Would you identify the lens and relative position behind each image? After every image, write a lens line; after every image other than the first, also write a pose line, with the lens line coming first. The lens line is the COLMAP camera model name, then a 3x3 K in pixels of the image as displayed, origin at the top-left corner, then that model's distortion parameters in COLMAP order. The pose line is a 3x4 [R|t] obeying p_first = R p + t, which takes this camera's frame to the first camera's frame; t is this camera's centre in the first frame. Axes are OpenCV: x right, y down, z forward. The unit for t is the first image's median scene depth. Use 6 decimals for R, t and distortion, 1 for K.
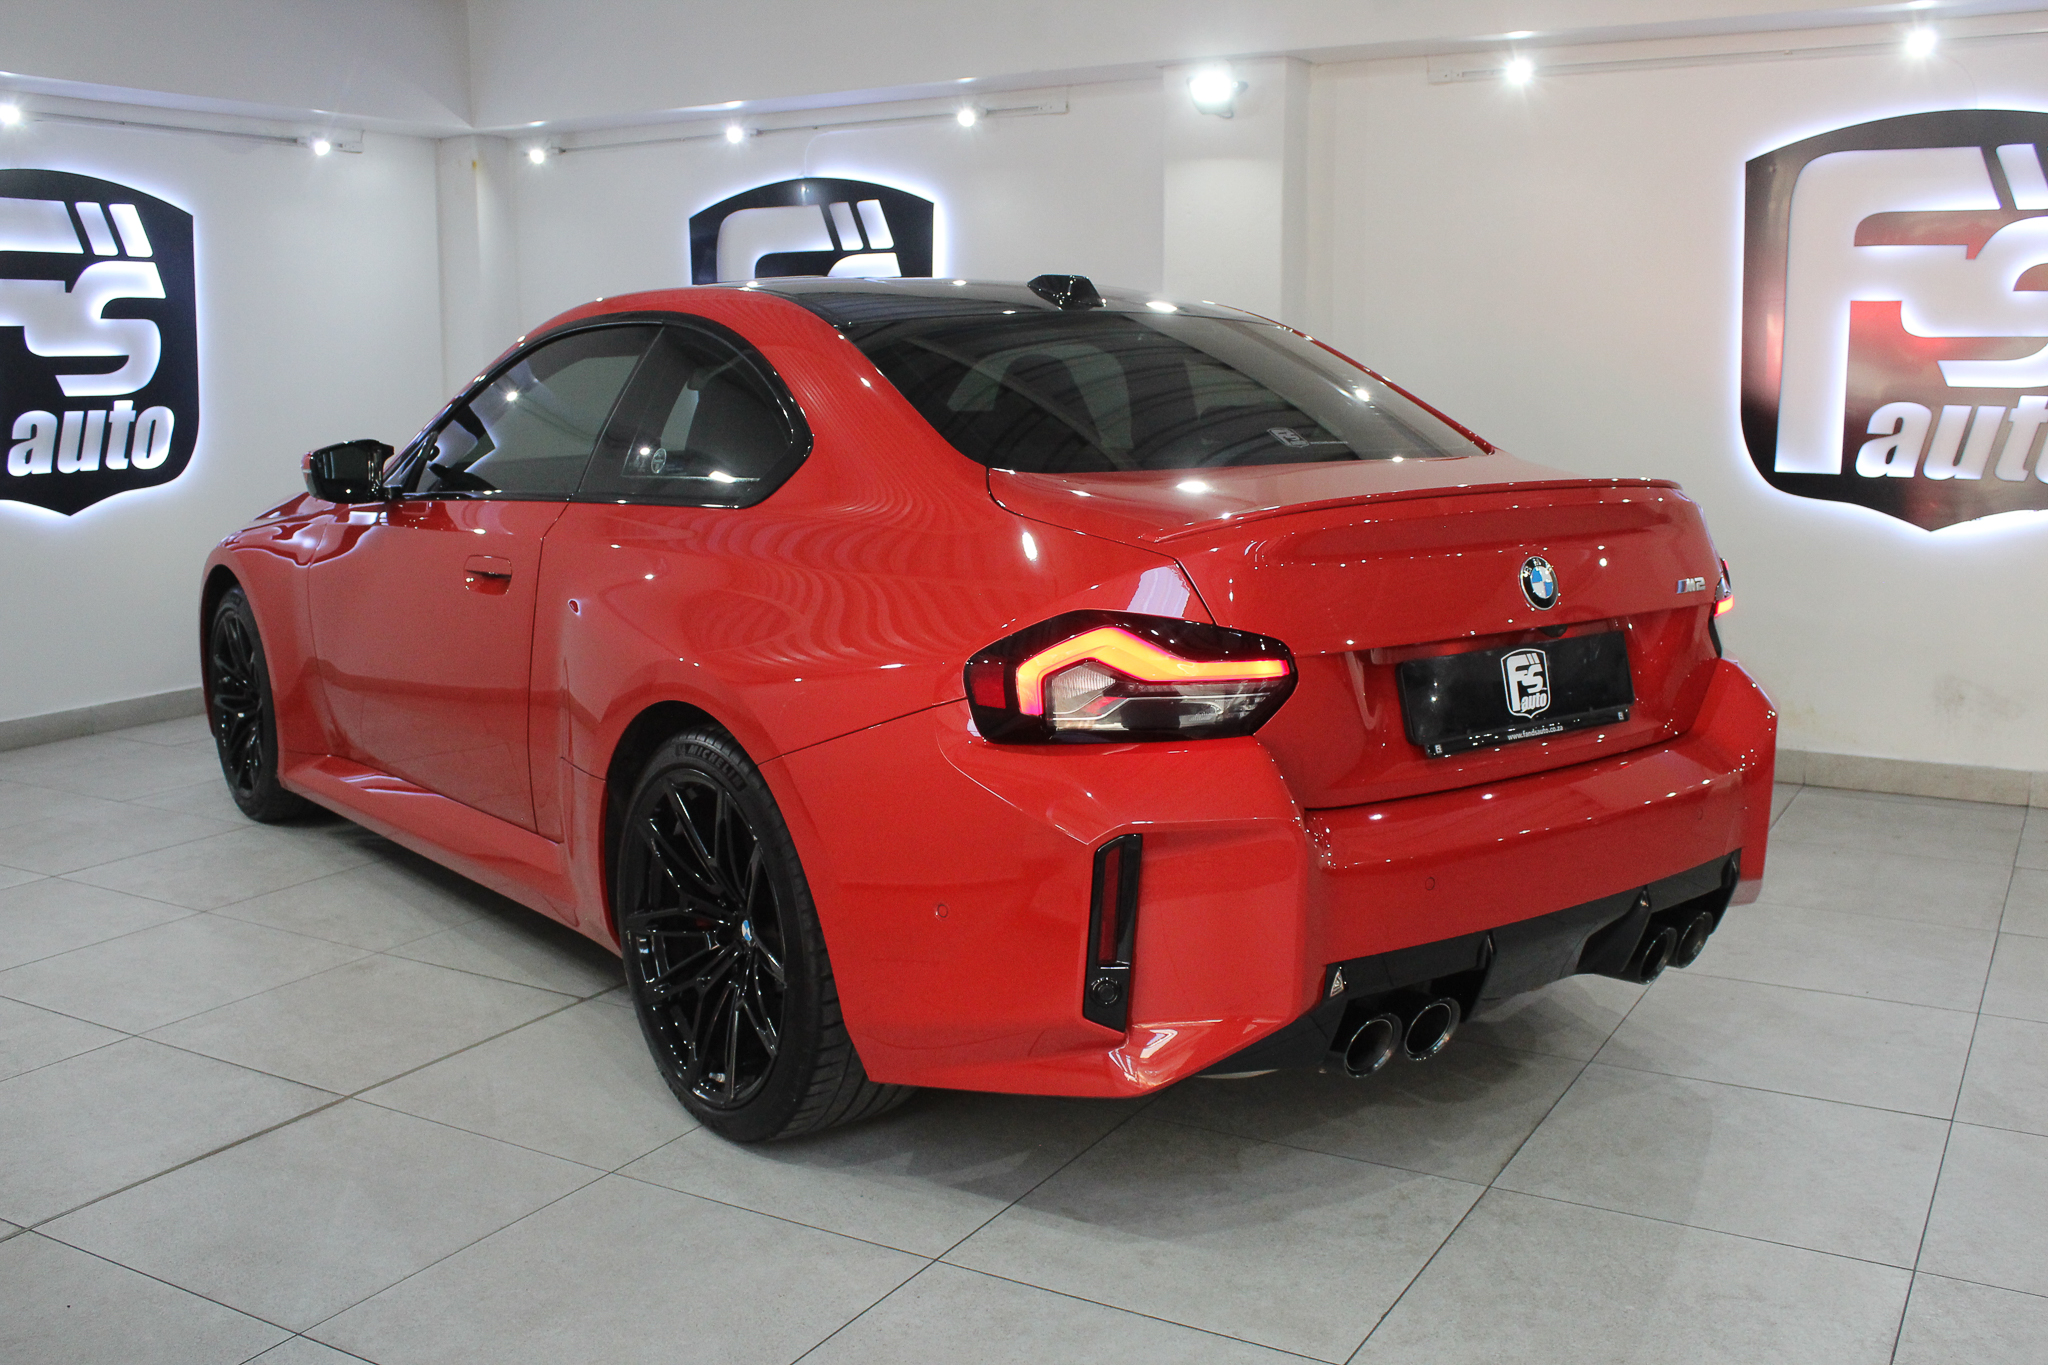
lens RADIAL K [[1918.4, 0, 1009.8], [0, 1918.4, 688.6], [0, 0, 1]] dist [-0.093703, 0.000000]
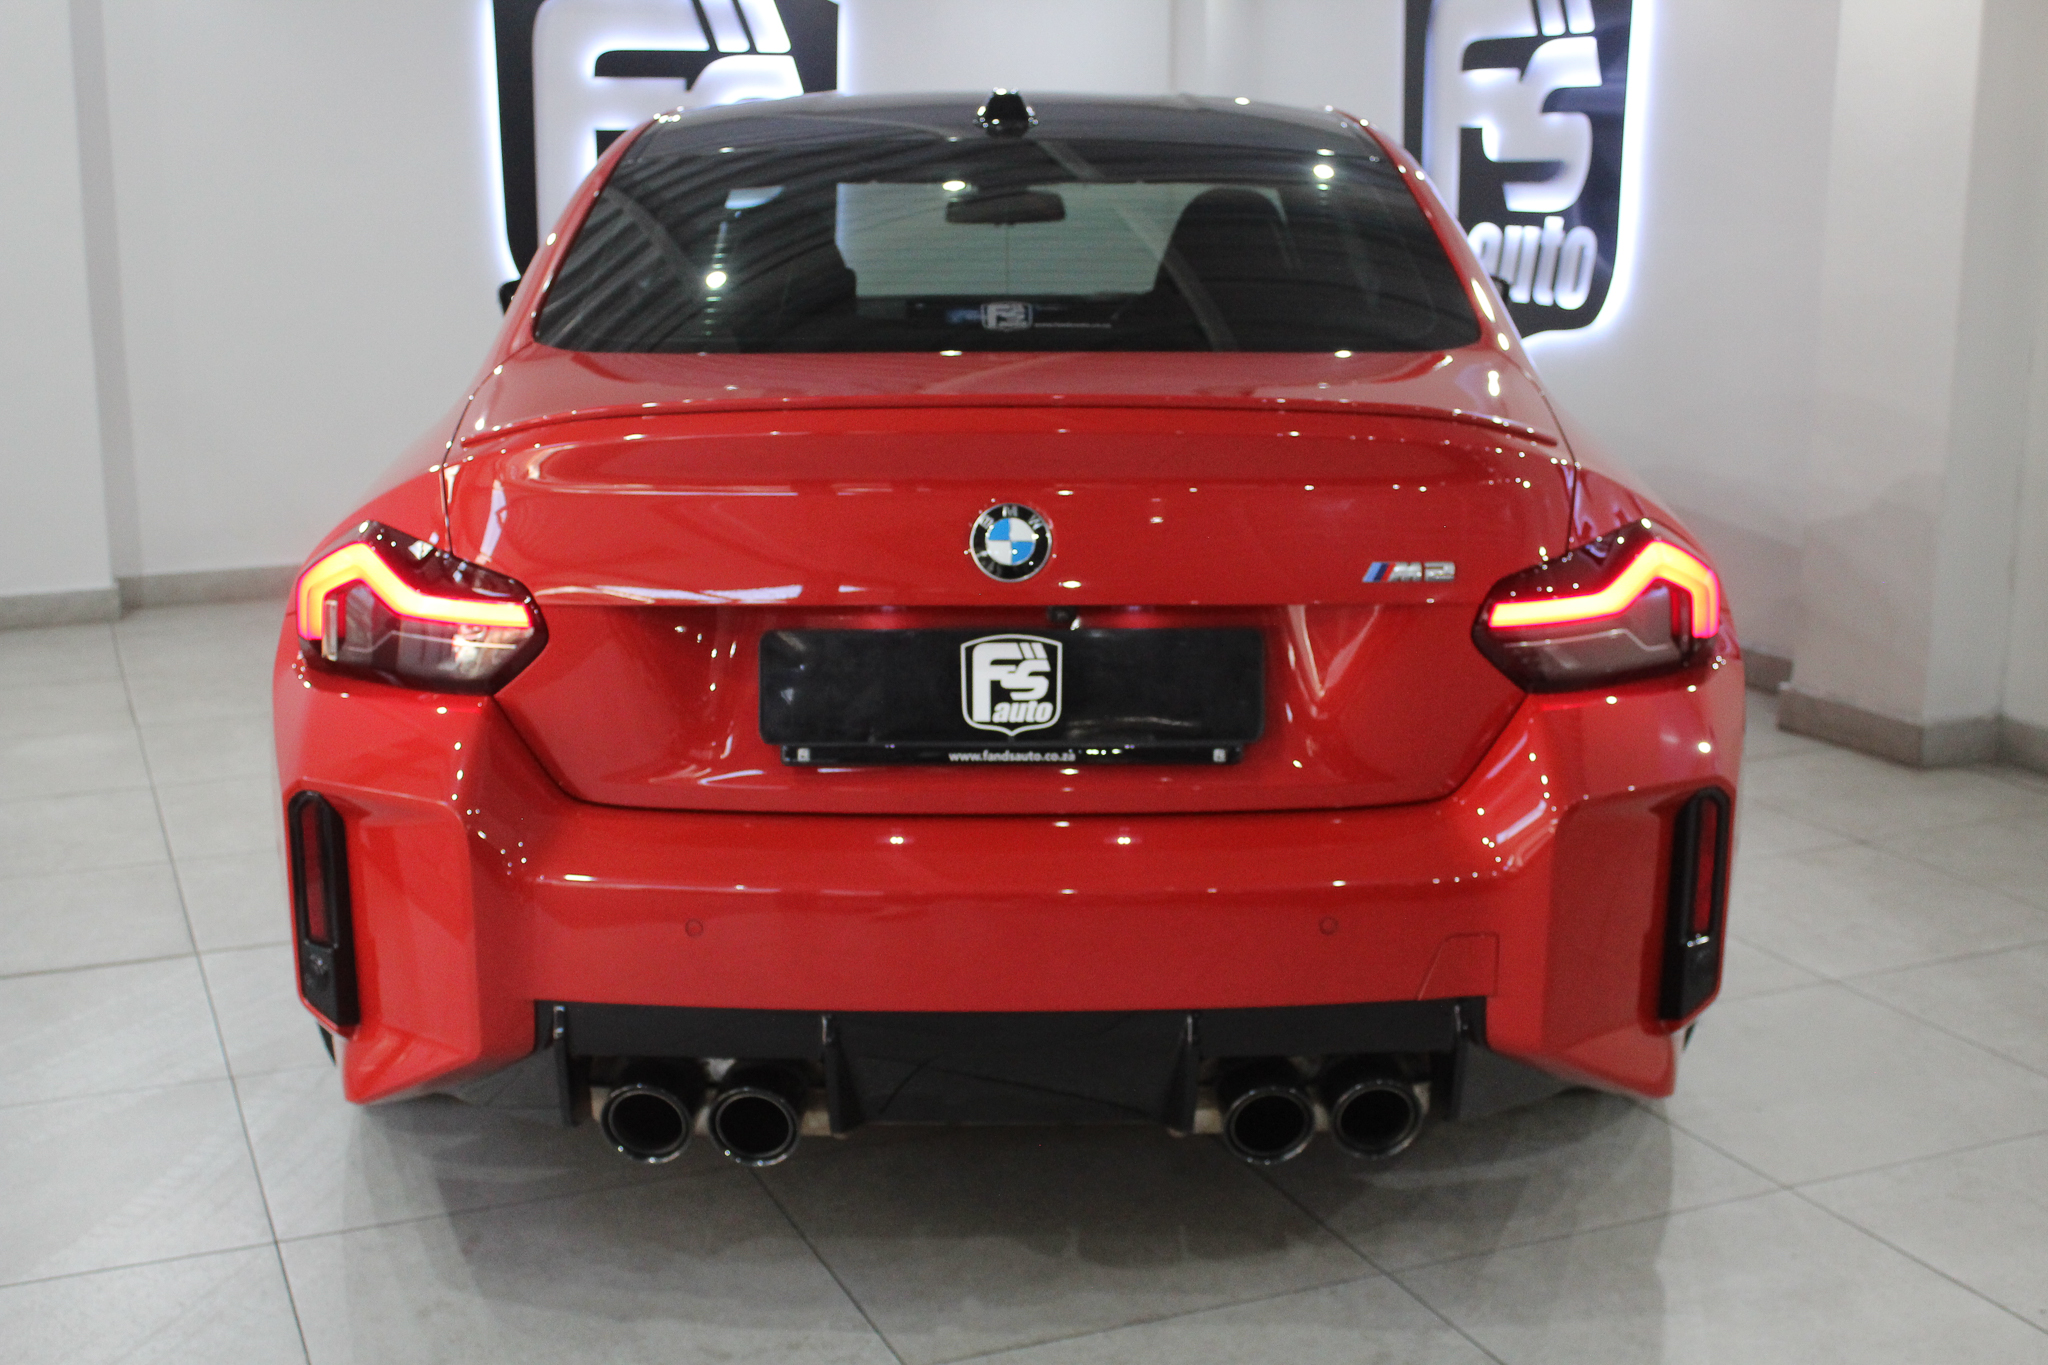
lens RADIAL K [[2371.7, 0, 1016.9], [0, 2371.7, 691.1], [0, 0, 1]] dist [-0.079653, 0.000000]
pose [[0.809442, 0.135242, -0.571413, 0.762389], [-0.105626, 0.990777, 0.084871, -0.073678], [0.577621, -0.008342, 0.816262, 0.294568]]
